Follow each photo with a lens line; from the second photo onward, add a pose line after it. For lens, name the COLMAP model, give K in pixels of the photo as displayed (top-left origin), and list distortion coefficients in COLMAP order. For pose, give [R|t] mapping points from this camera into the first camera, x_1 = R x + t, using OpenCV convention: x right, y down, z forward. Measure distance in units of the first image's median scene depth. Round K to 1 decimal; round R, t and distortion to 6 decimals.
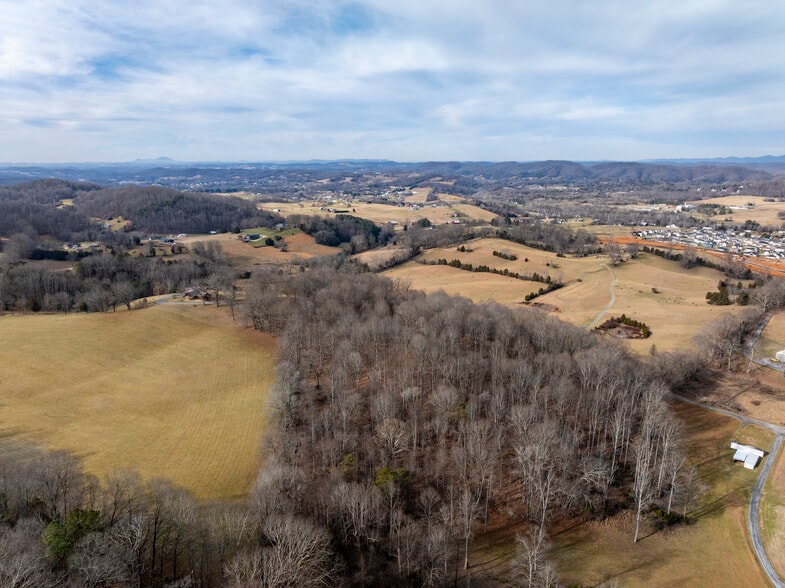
lens RADIAL K [[551.8, 0, 395.6], [0, 551.8, 292.9], [0, 0, 1]] dist [-0.036840, 0.000160]
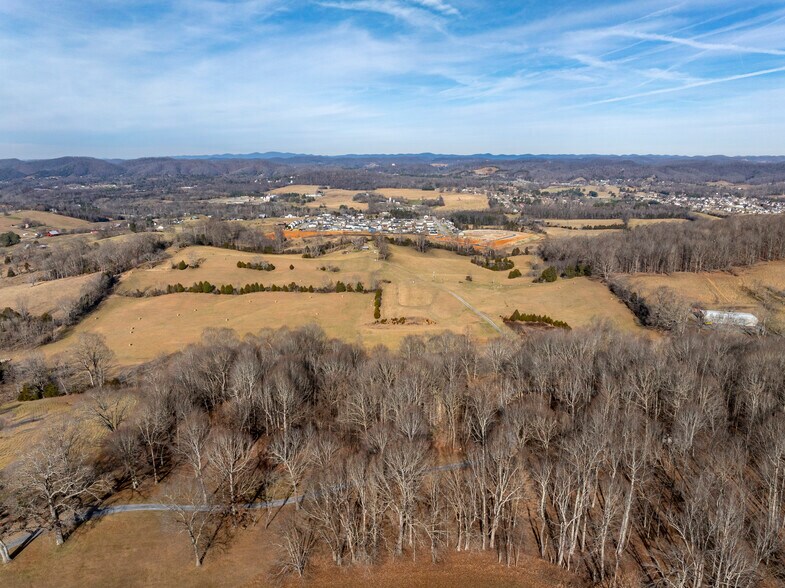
lens RADIAL K [[554.7, 0, 395.7], [0, 554.7, 283.8], [0, 0, 1]] dist [-0.040672, 0.001233]
pose [[0.666350, -0.158044, 0.728697, -0.109060], [0.168083, 0.983963, 0.059706, -0.028042], [-0.726447, 0.082697, 0.682229, 0.176637]]
